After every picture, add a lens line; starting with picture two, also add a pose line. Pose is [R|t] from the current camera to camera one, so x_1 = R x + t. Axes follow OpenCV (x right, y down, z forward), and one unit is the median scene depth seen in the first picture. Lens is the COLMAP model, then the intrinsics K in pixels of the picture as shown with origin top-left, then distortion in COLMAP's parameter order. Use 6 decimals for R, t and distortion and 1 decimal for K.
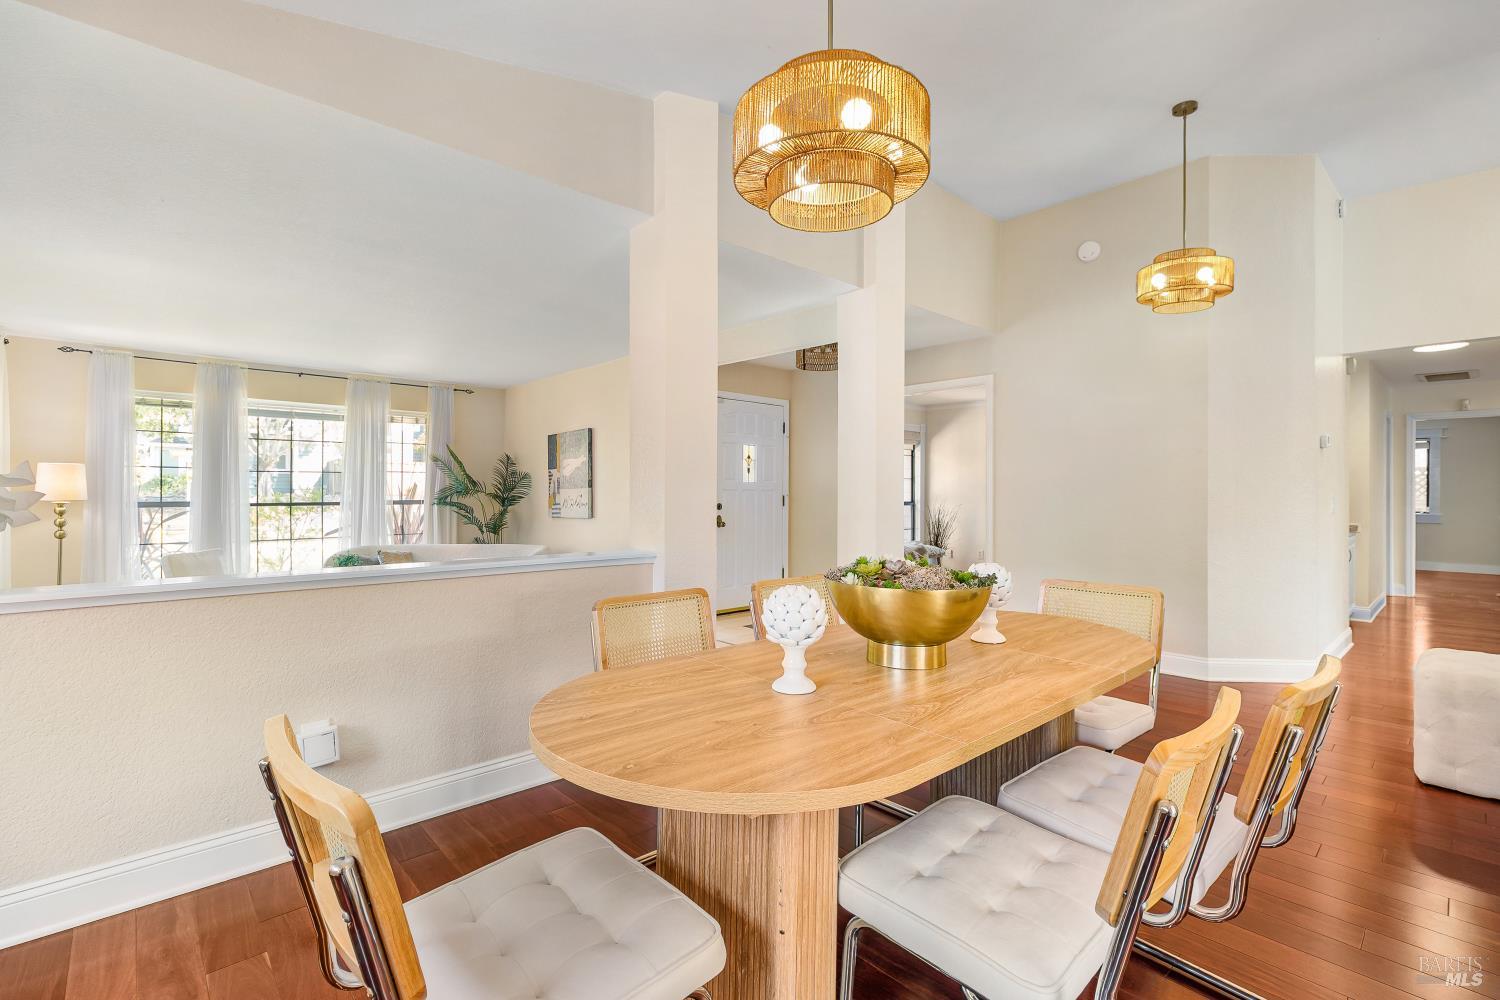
lens RADIAL K [[668.5, 0, 752.7], [0, 668.5, 496.5], [0, 0, 1]] dist [0.000965, -0.000858]
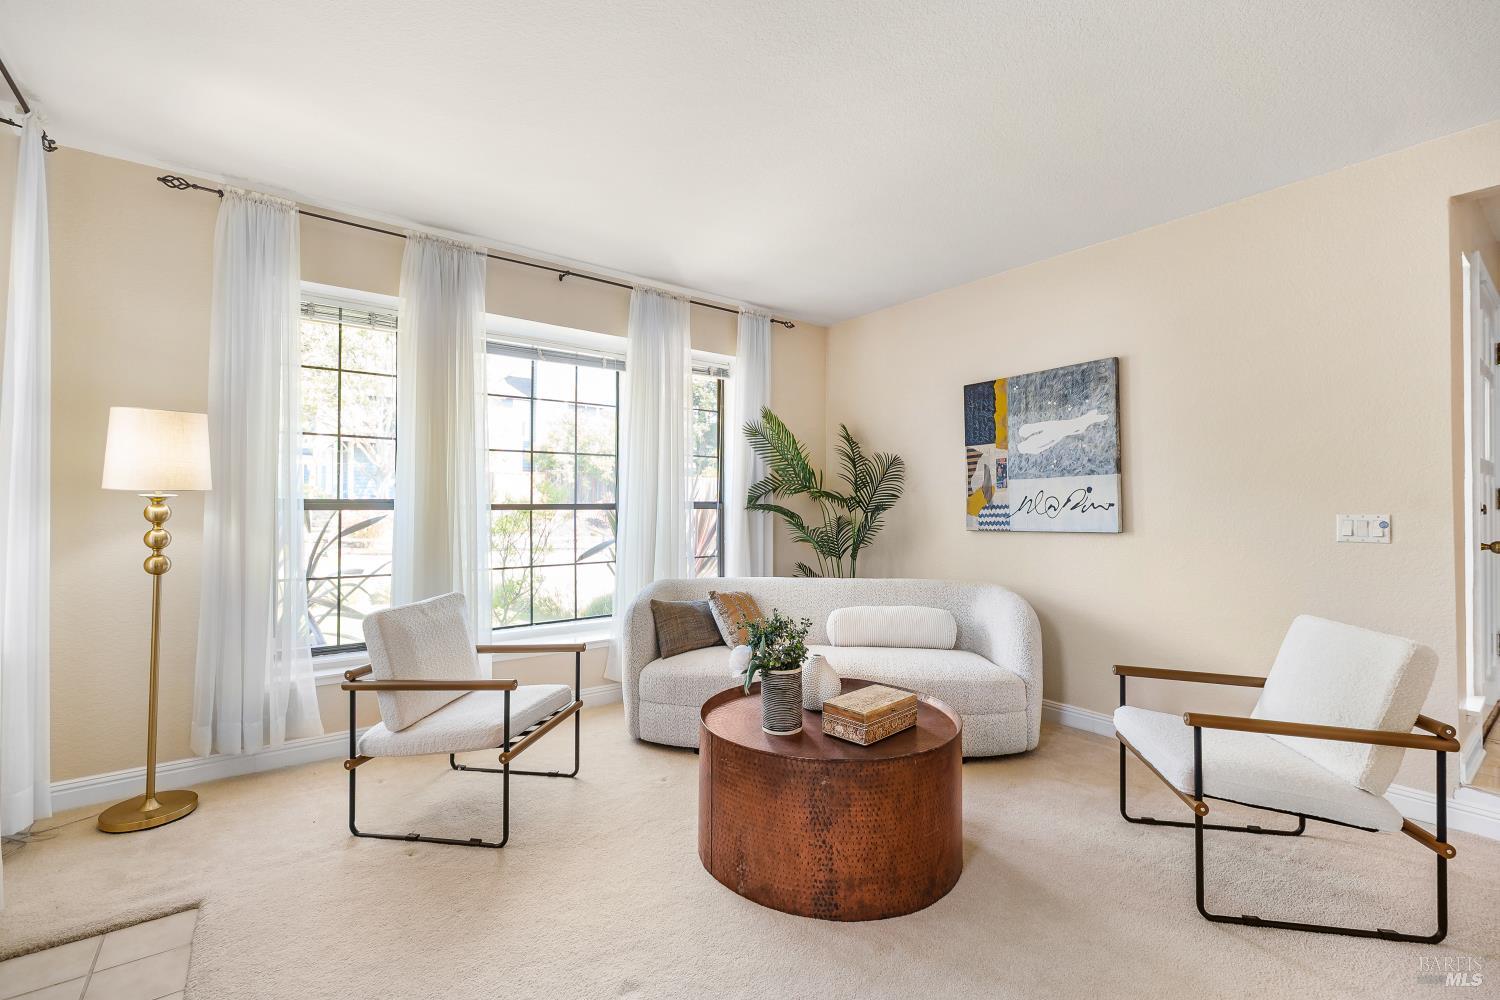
lens RADIAL K [[651.1, 0, 758.0], [0, 651.1, 504.3], [0, 0, 1]] dist [0.000163, -0.000054]
pose [[0.996391, -0.000689, -0.084880, -0.477579], [-0.000086, 0.999958, -0.009131, 0.015504], [0.084883, 0.009105, 0.996349, 0.480015]]
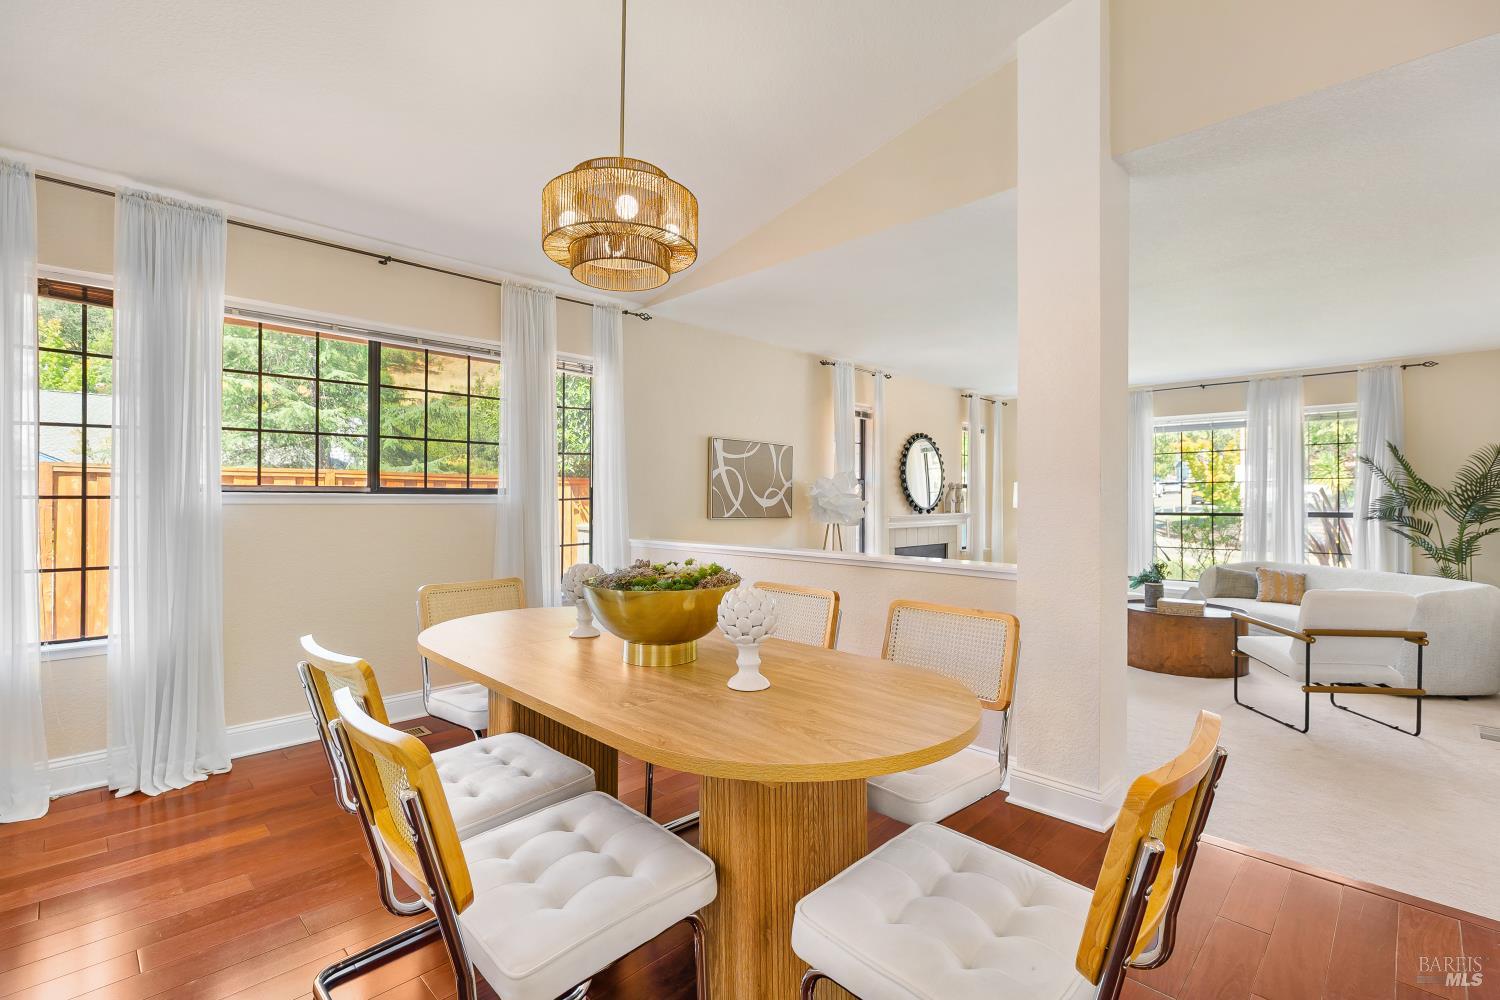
lens RADIAL K [[692.9, 0, 755.6], [0, 692.9, 497.8], [0, 0, 1]] dist [-0.000657, 0.000245]
pose [[0.058488, -0.008821, -0.998249, 0.337391], [-0.008800, 0.999918, -0.009351, 0.002431], [0.998249, 0.009331, 0.058406, 0.268415]]
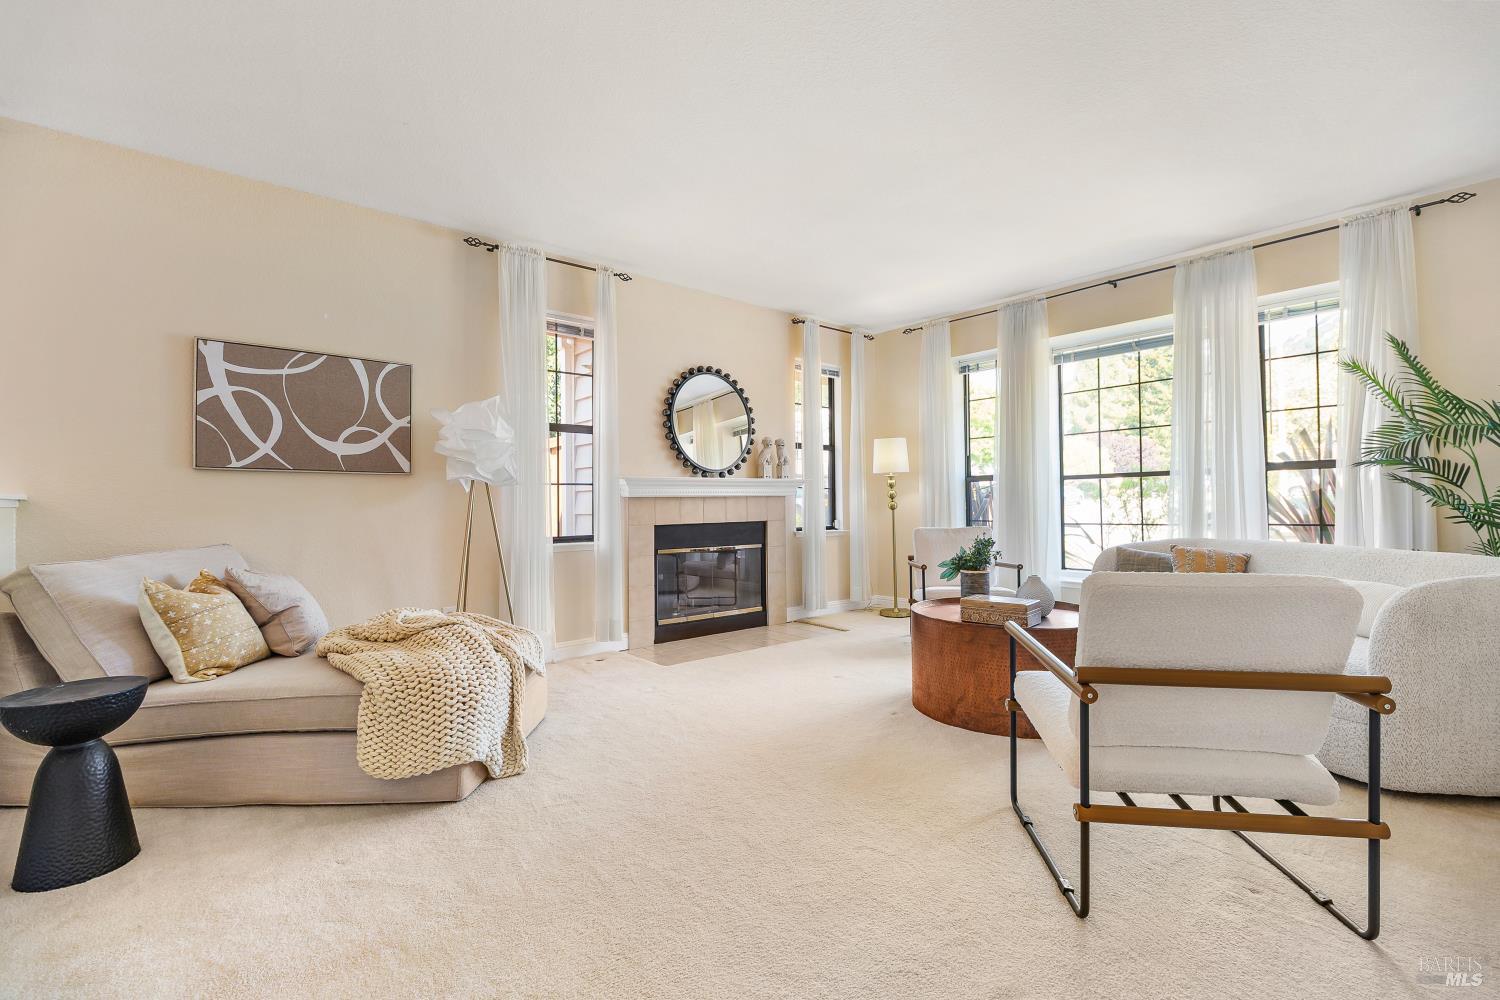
lens RADIAL K [[668.5, 0, 752.7], [0, 668.5, 496.5], [0, 0, 1]] dist [0.000965, -0.000858]
pose [[-0.025346, -0.015130, -0.999564, 0.018335], [0.004643, 0.999873, -0.015252, 0.046826], [0.999668, -0.005028, -0.025273, 0.658519]]
